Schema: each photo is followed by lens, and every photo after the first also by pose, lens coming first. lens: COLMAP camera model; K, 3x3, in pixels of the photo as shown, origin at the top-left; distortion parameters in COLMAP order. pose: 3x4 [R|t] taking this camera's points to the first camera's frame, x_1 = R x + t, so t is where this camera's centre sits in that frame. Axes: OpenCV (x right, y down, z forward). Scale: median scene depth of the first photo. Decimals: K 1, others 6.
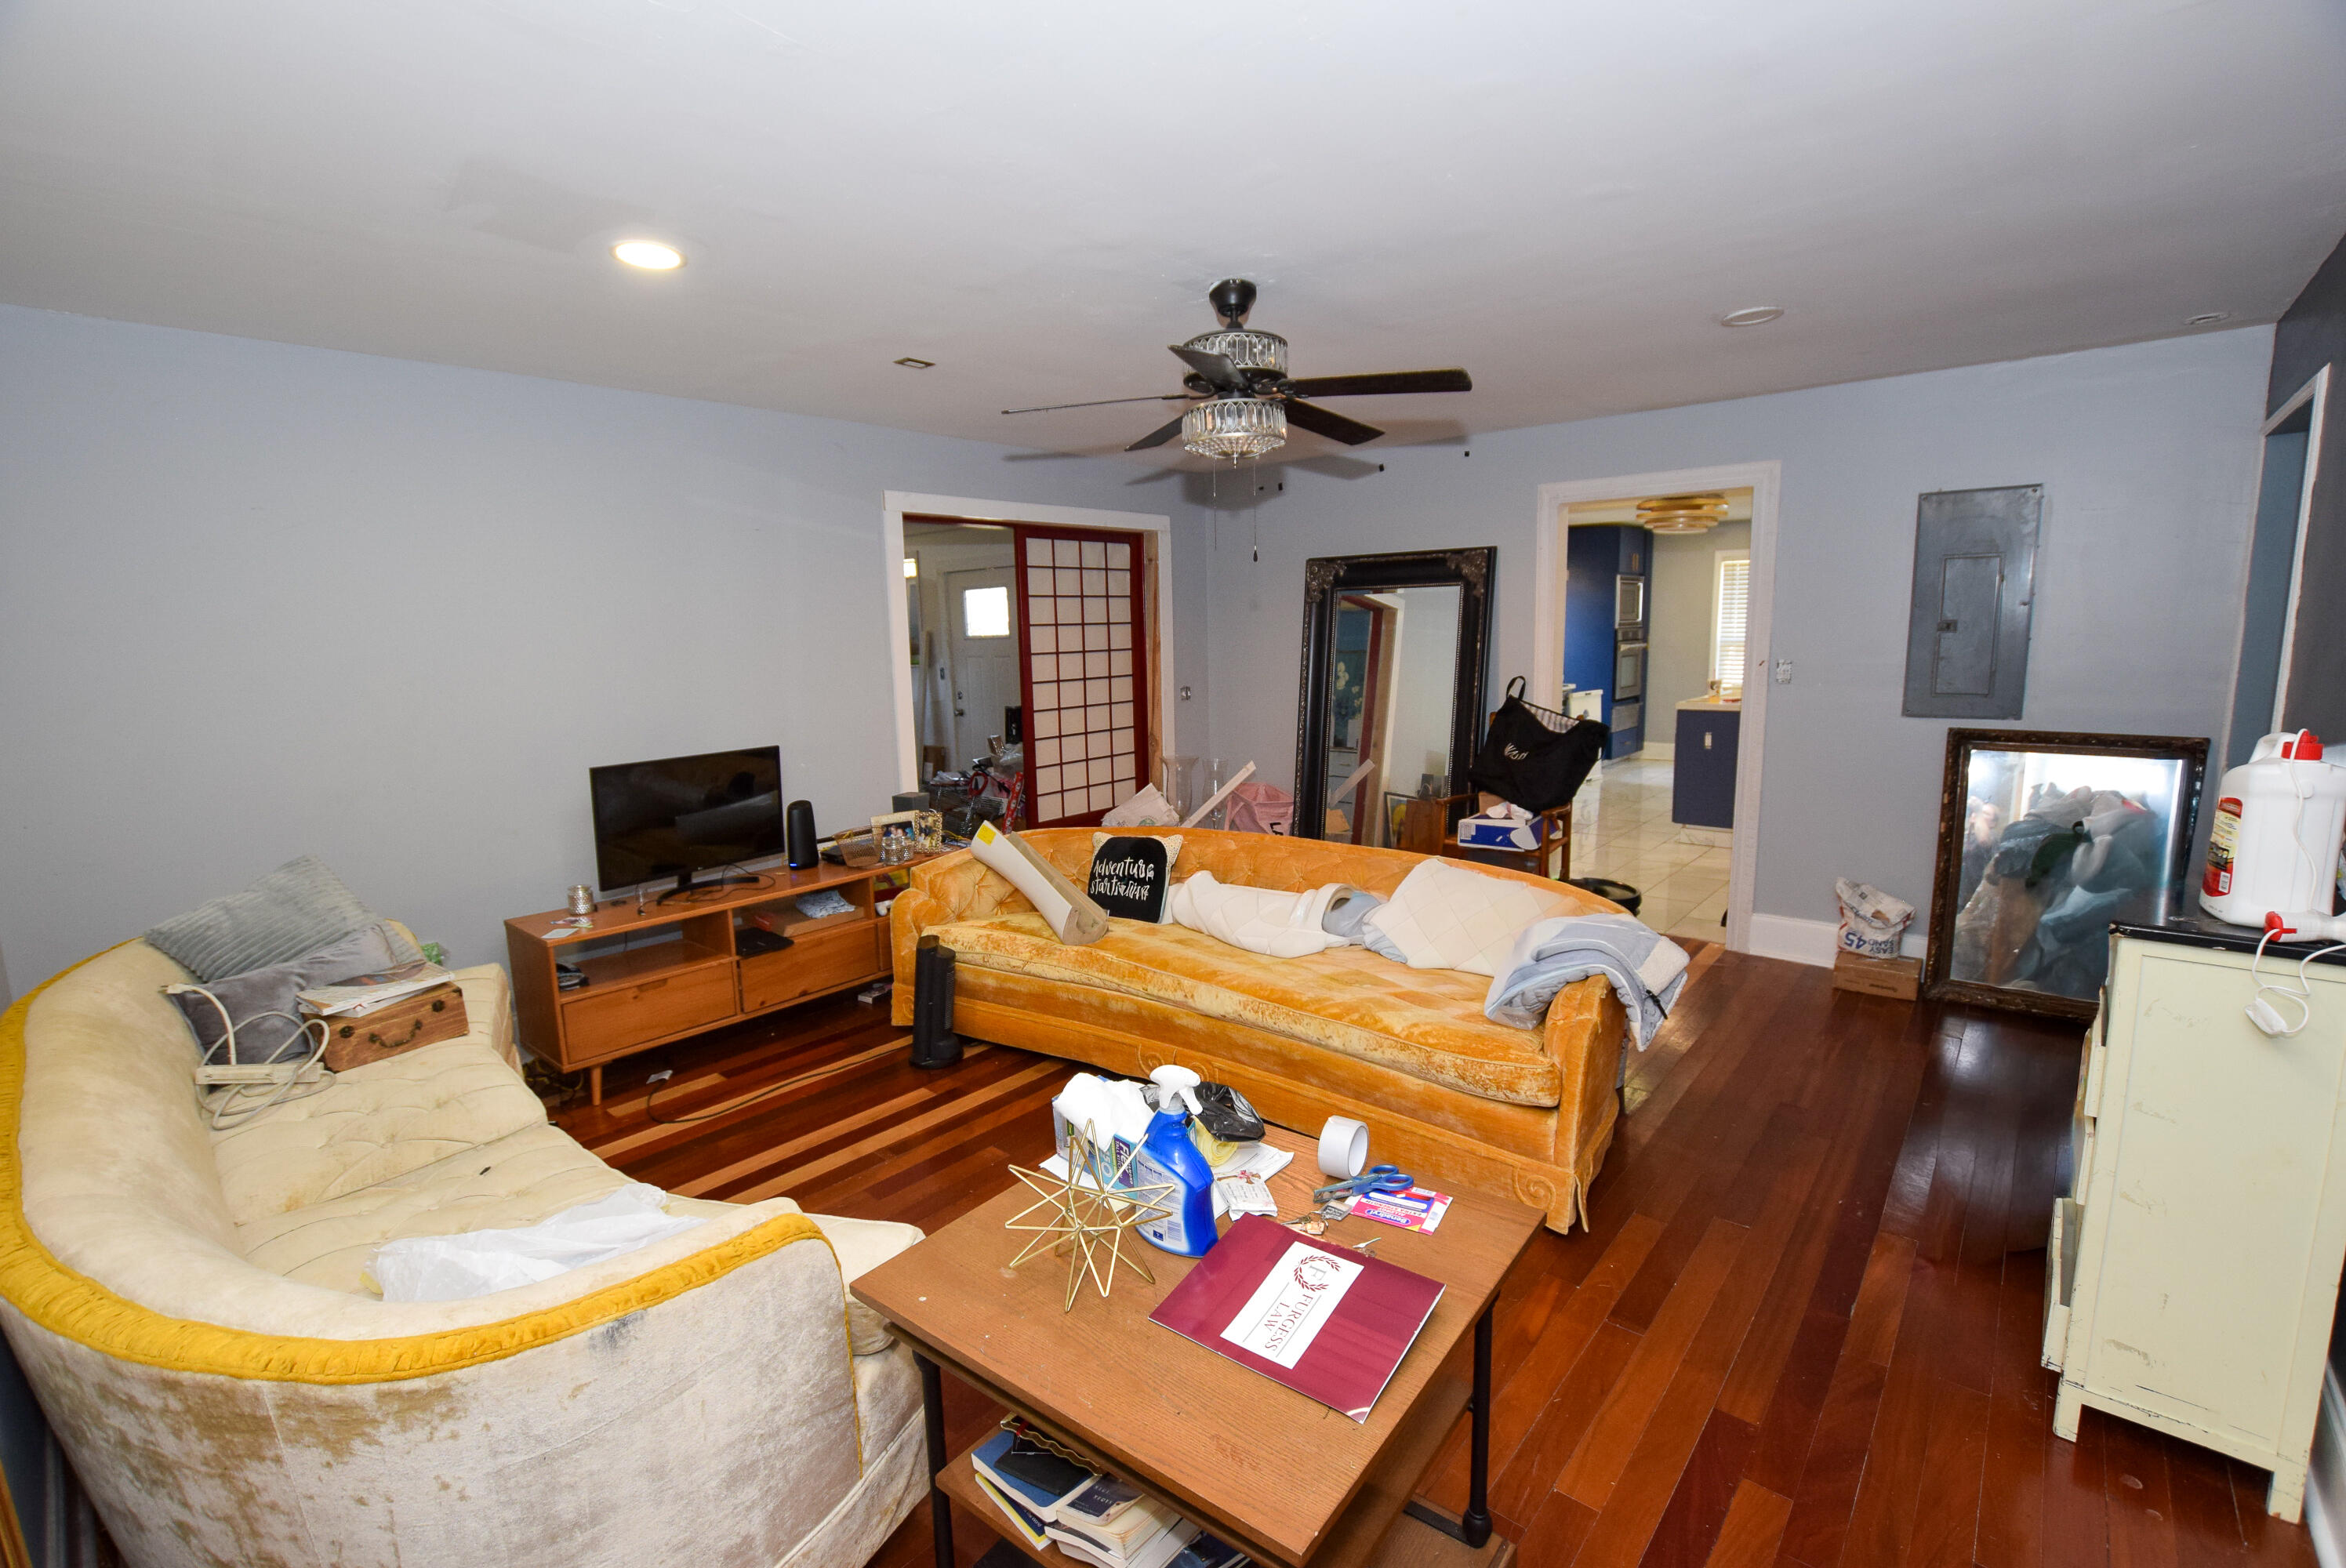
lens RADIAL K [[1030.3, 0, 1173.0], [0, 1030.3, 784.0], [0, 0, 1]] dist [-0.041522, 0.010090]
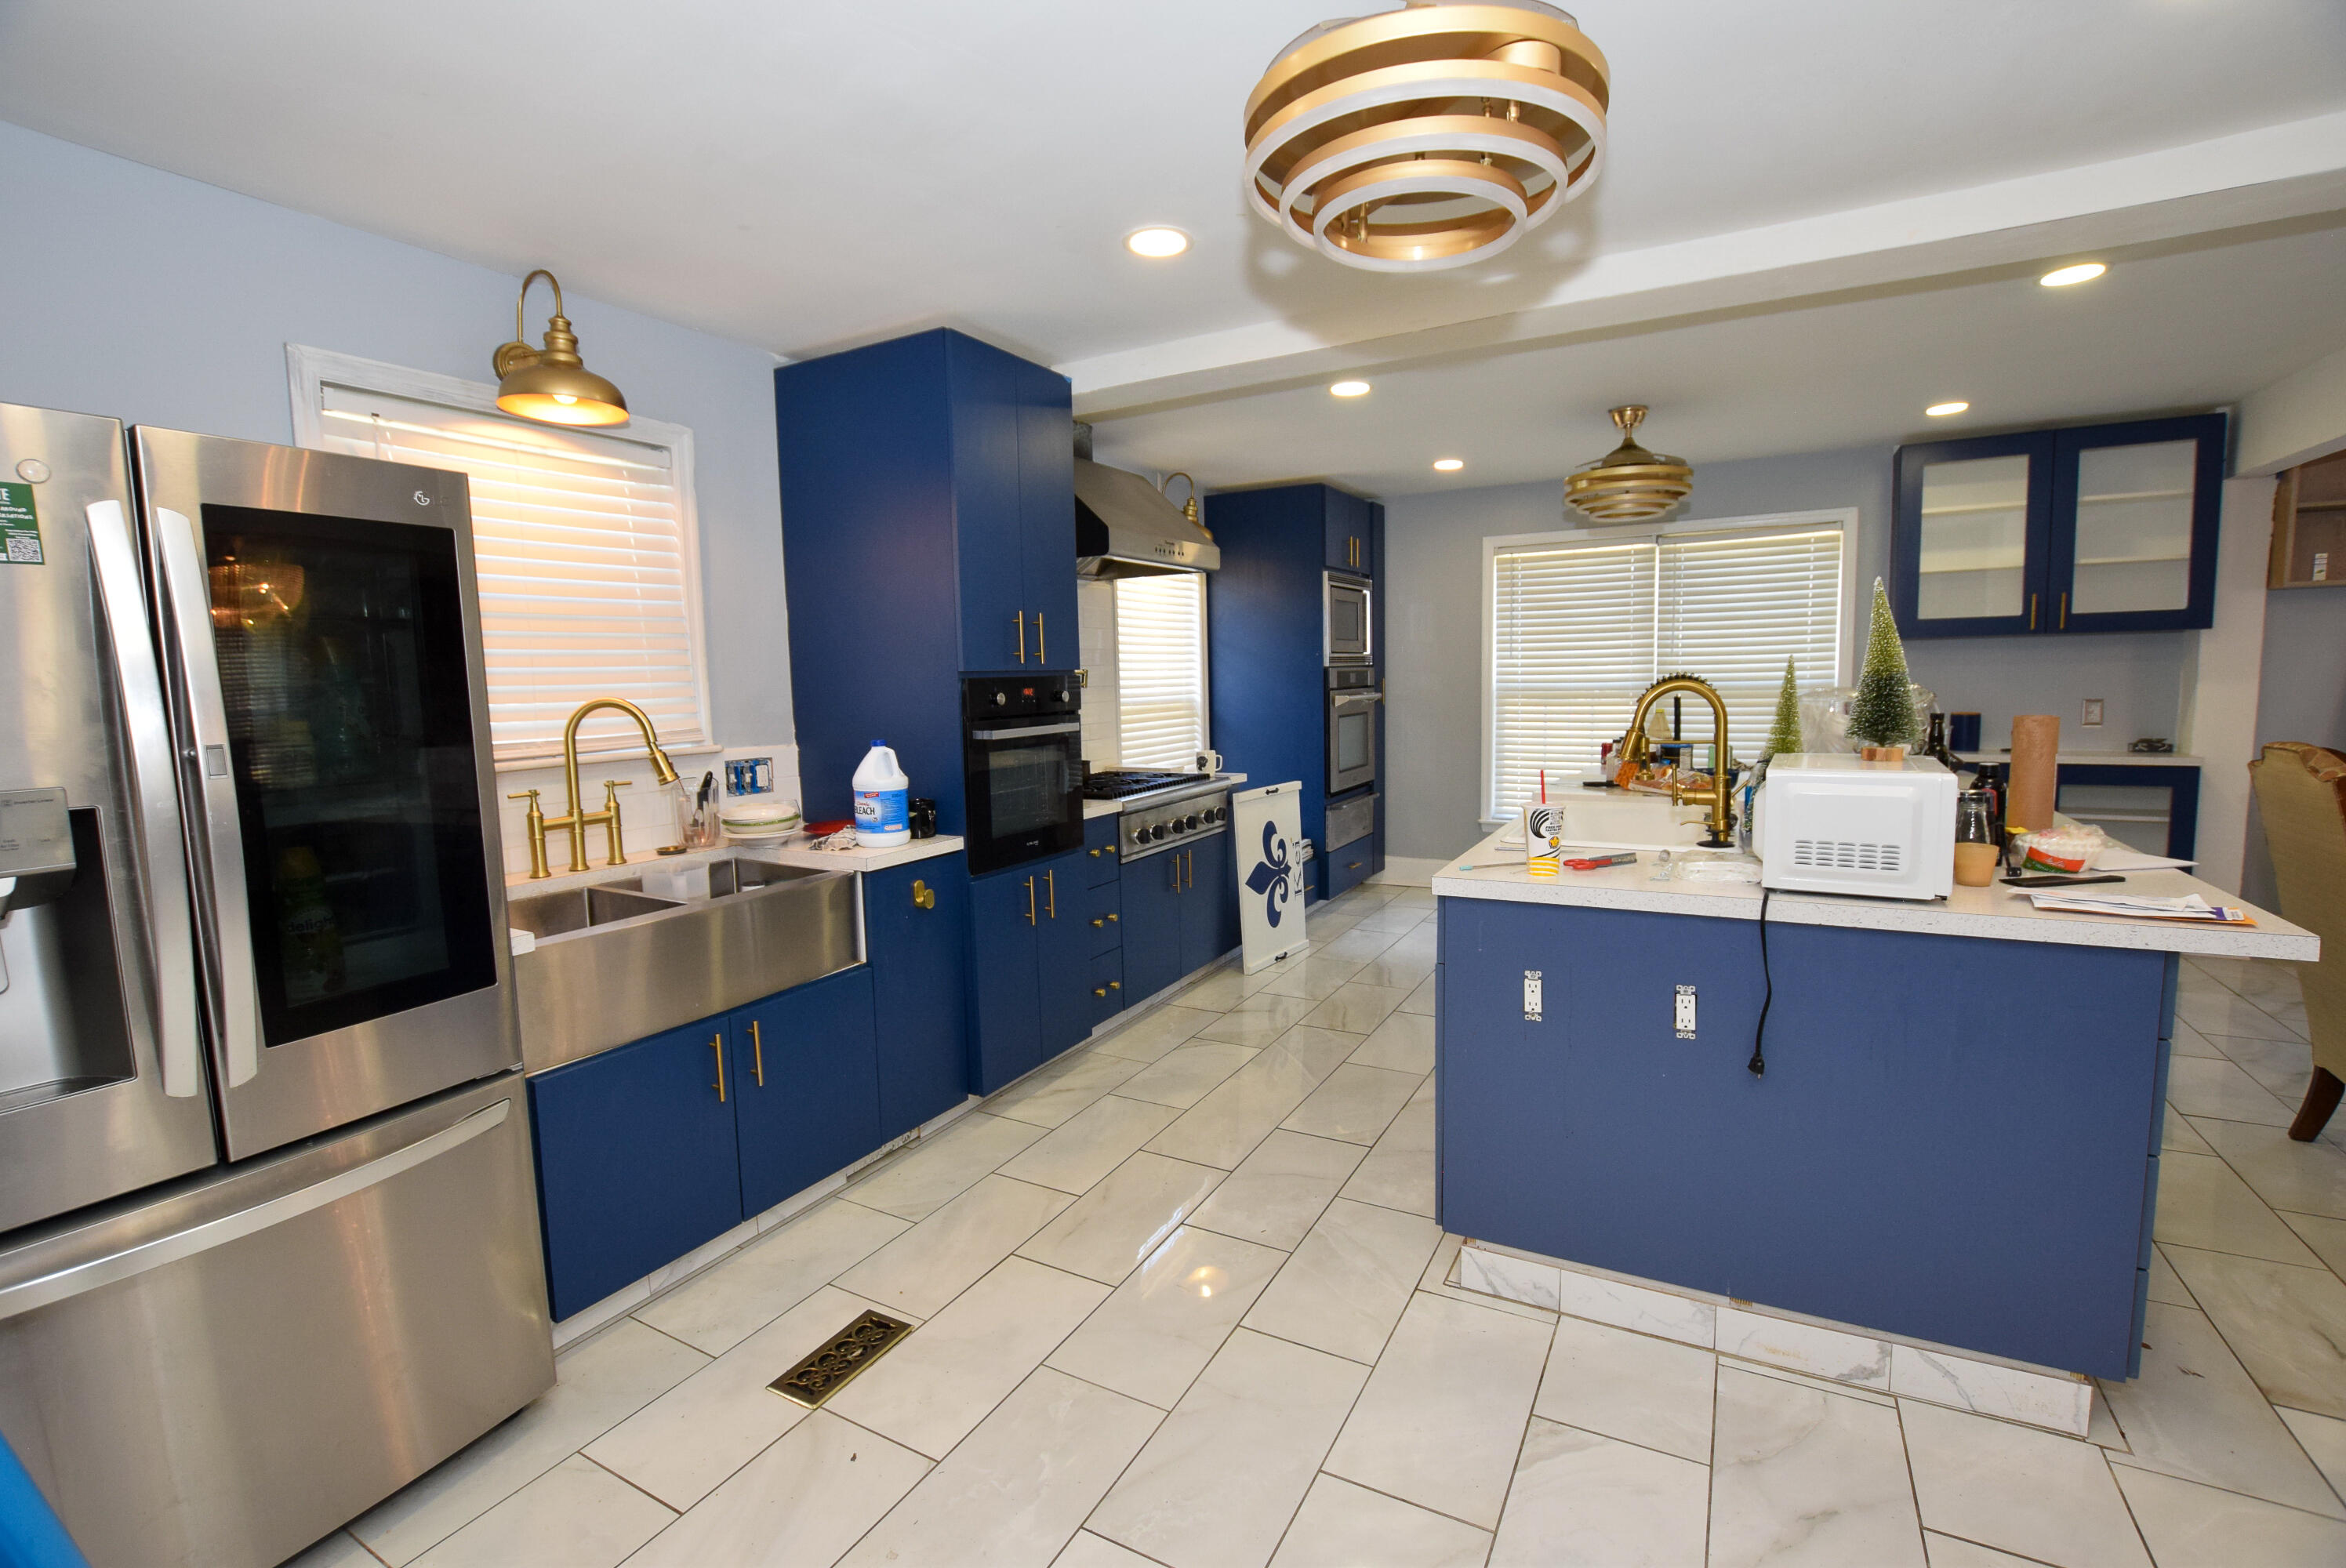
lens RADIAL K [[1030.3, 0, 1173.0], [0, 1030.3, 784.0], [0, 0, 1]] dist [-0.041522, 0.010090]
pose [[0.978118, -0.024871, 0.206557, 0.230016], [0.035730, 0.998159, -0.049006, -0.062549], [-0.204958, 0.055314, 0.977207, 0.462870]]
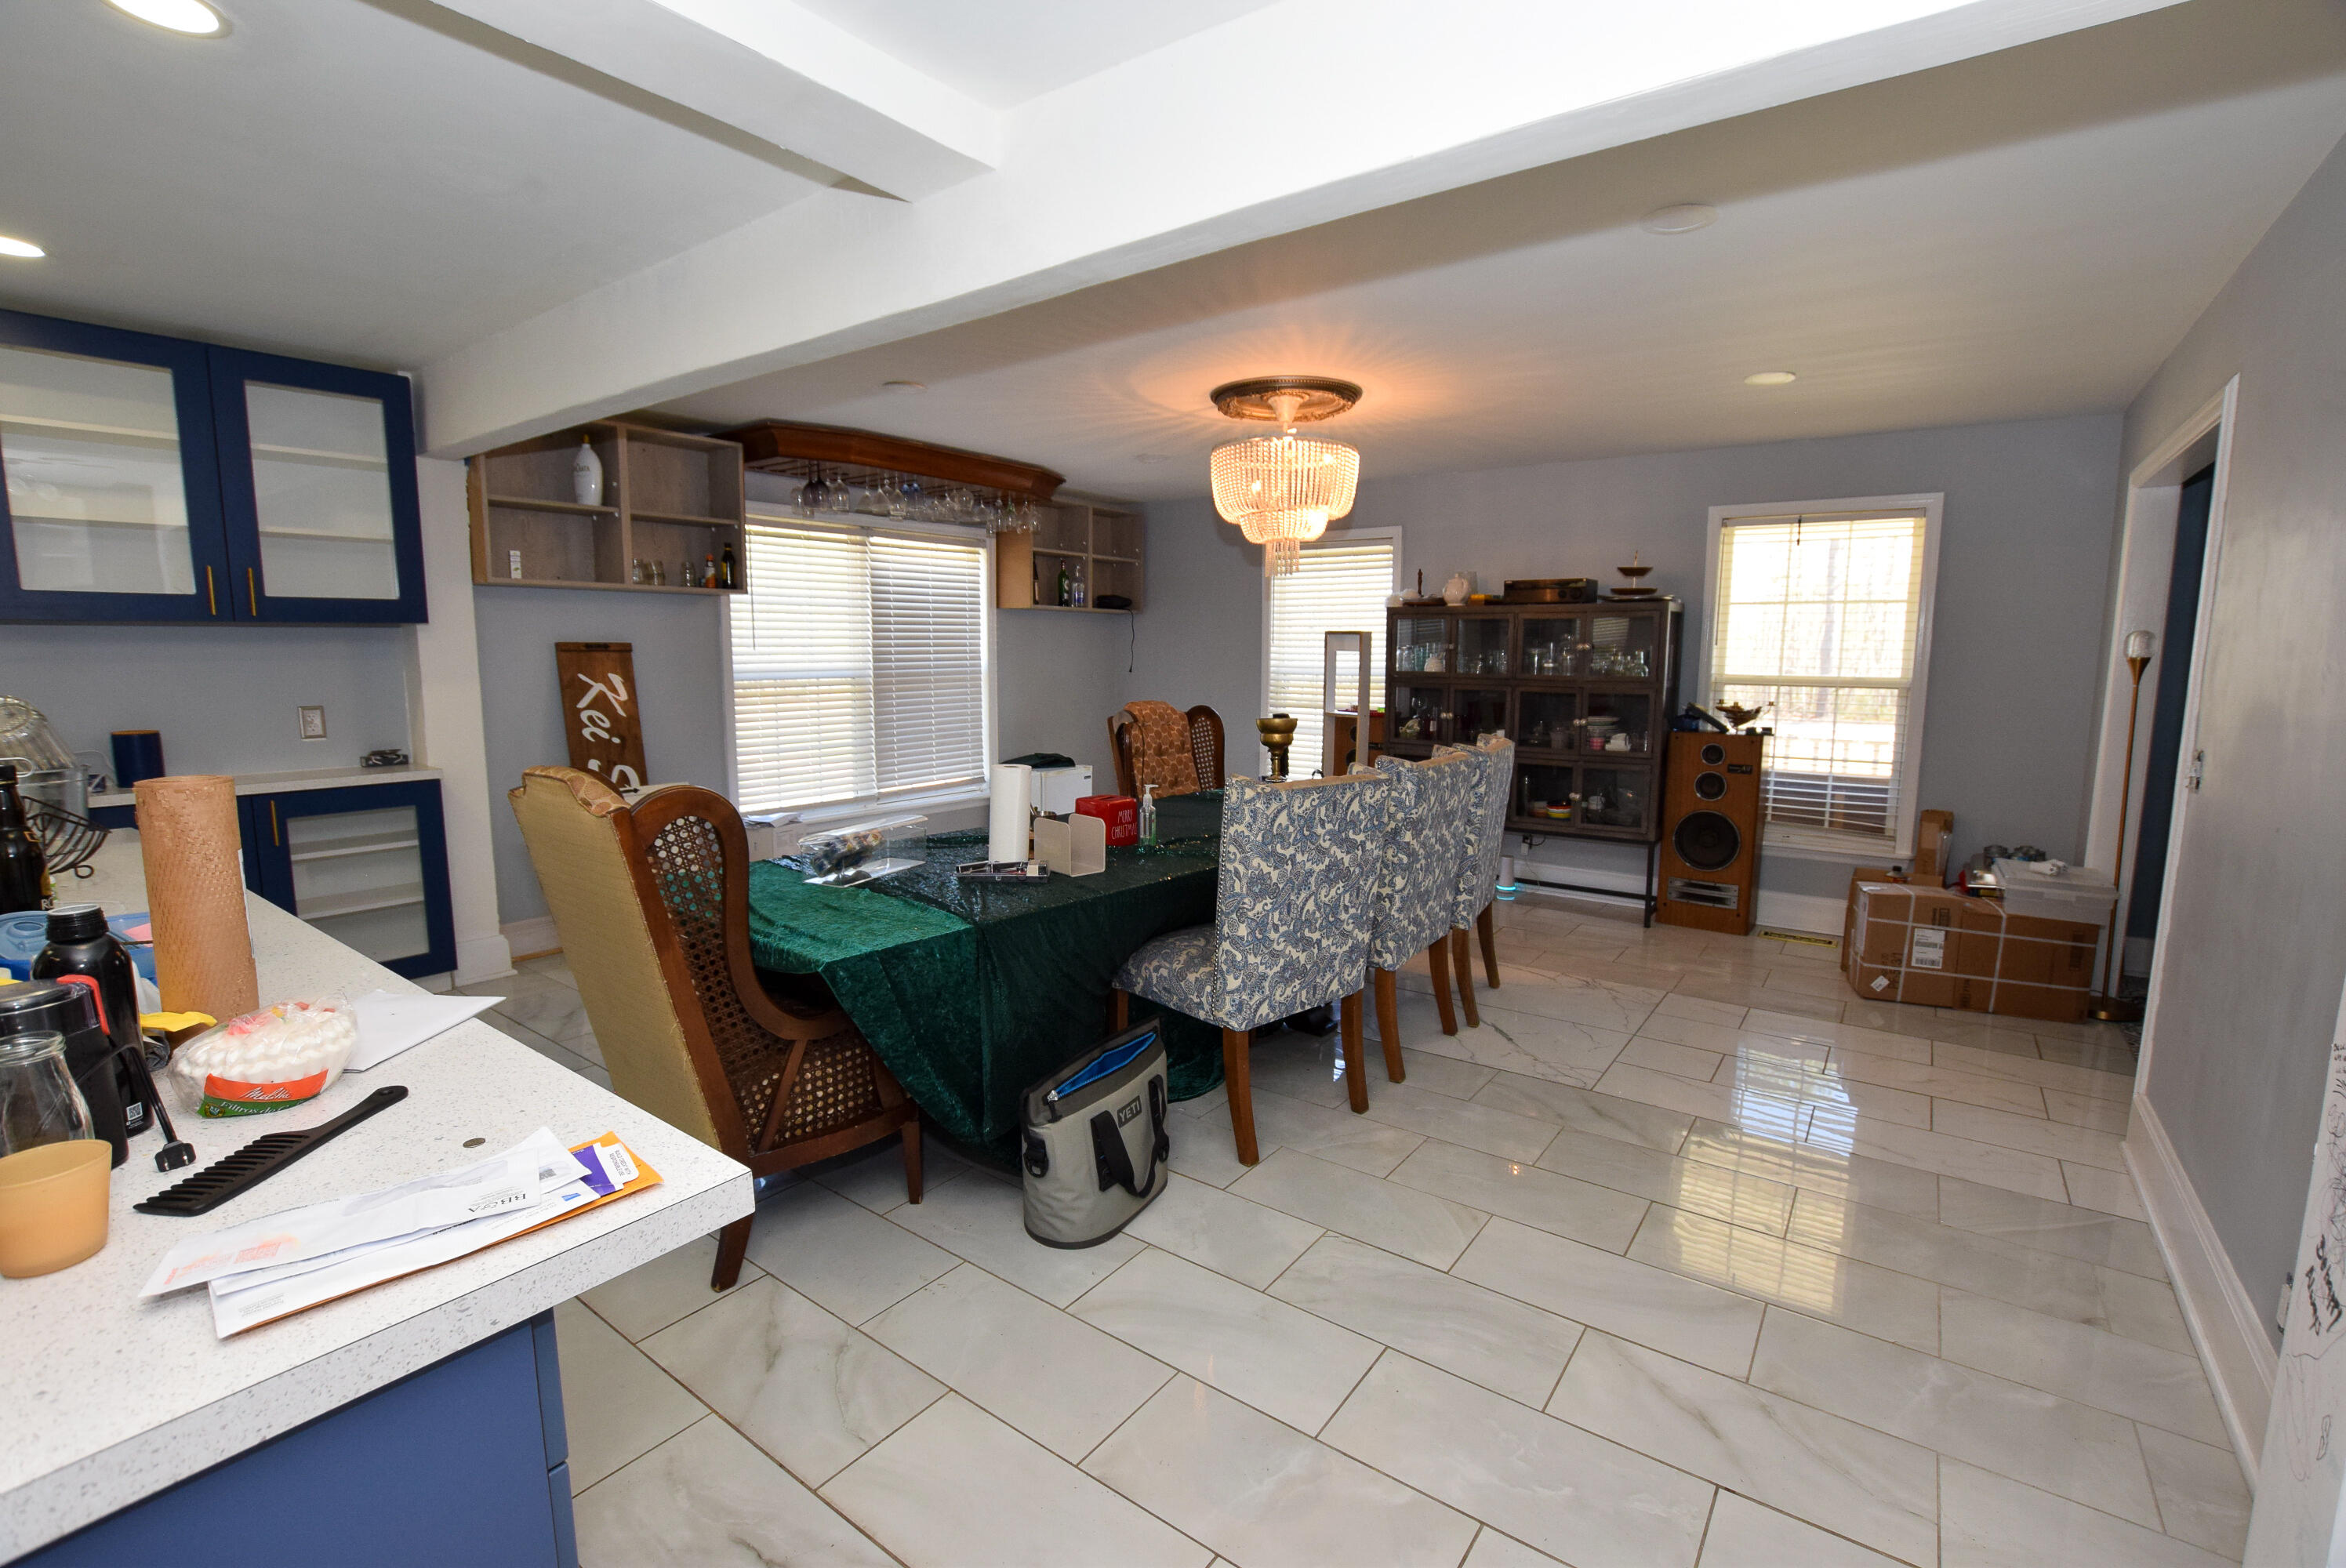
lens RADIAL K [[1030.3, 0, 1173.0], [0, 1030.3, 784.0], [0, 0, 1]] dist [-0.041522, 0.010090]
pose [[-0.083169, -0.106945, 0.990780, 0.344479], [0.149020, 0.981711, 0.118475, -0.077273], [-0.985330, 0.157500, -0.065711, 0.540031]]
